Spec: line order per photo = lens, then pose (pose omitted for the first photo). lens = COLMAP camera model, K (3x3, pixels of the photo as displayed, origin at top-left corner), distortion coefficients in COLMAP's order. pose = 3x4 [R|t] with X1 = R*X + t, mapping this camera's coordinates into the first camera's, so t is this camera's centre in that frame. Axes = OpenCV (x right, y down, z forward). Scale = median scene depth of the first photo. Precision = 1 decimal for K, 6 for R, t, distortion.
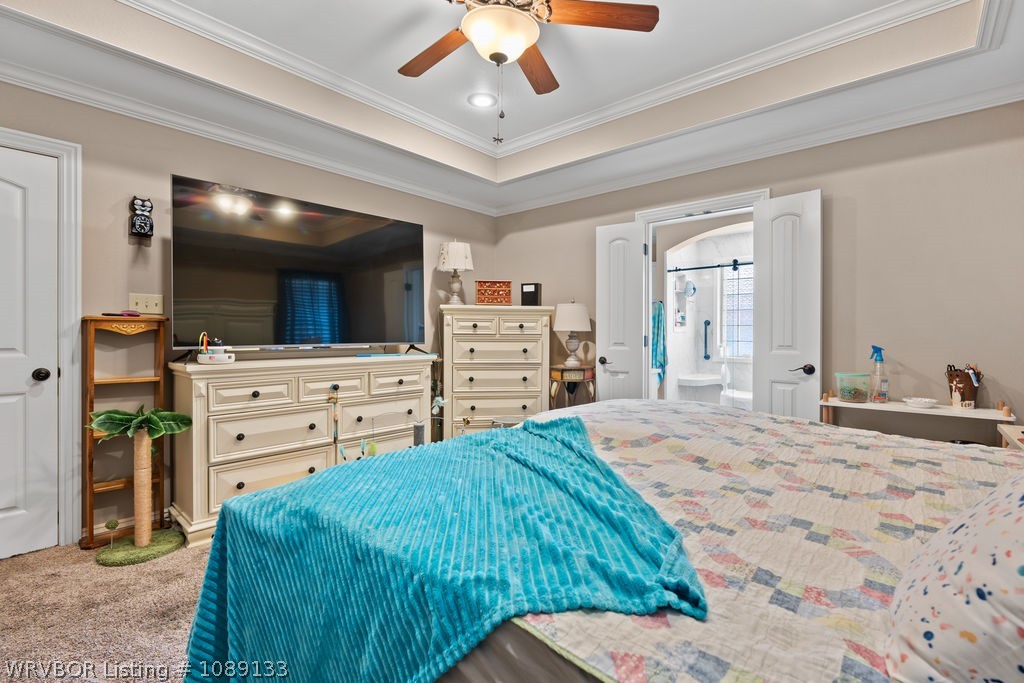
lens RADIAL K [[468.3, 0, 517.7], [0, 468.3, 334.9], [0, 0, 1]] dist [-0.010714, -0.000128]
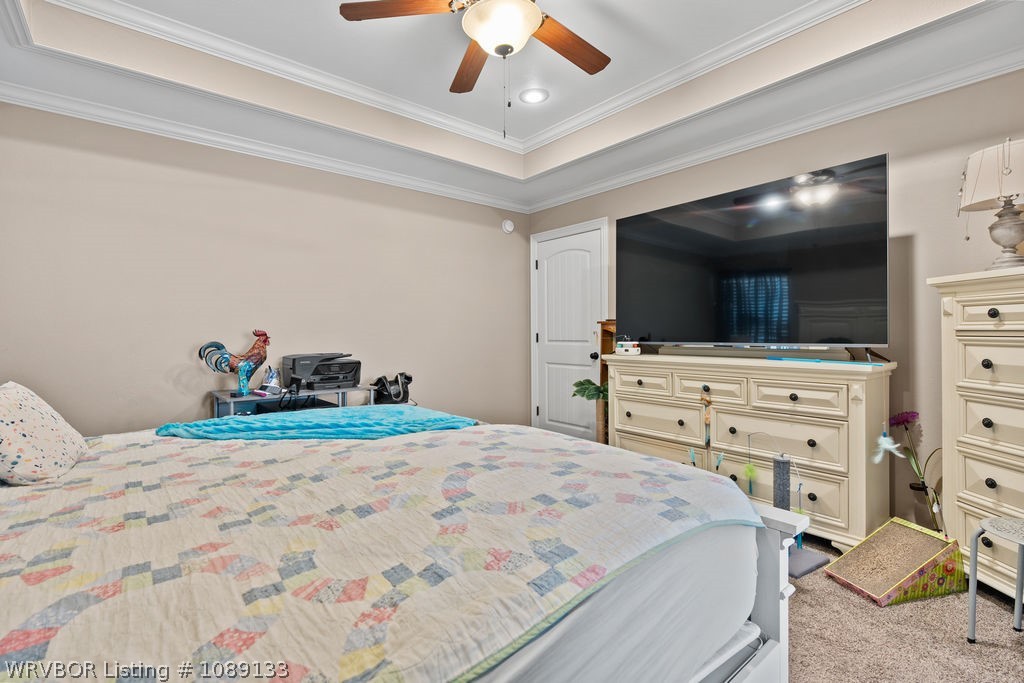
lens RADIAL K [[468.3, 0, 518.2], [0, 468.3, 340.6], [0, 0, 1]] dist [-0.010714, -0.000128]
pose [[-0.153091, 0.013024, -0.988126, 0.591165], [-0.001622, 0.999908, 0.013430, 0.004086], [0.988211, 0.003658, -0.153056, 0.770262]]
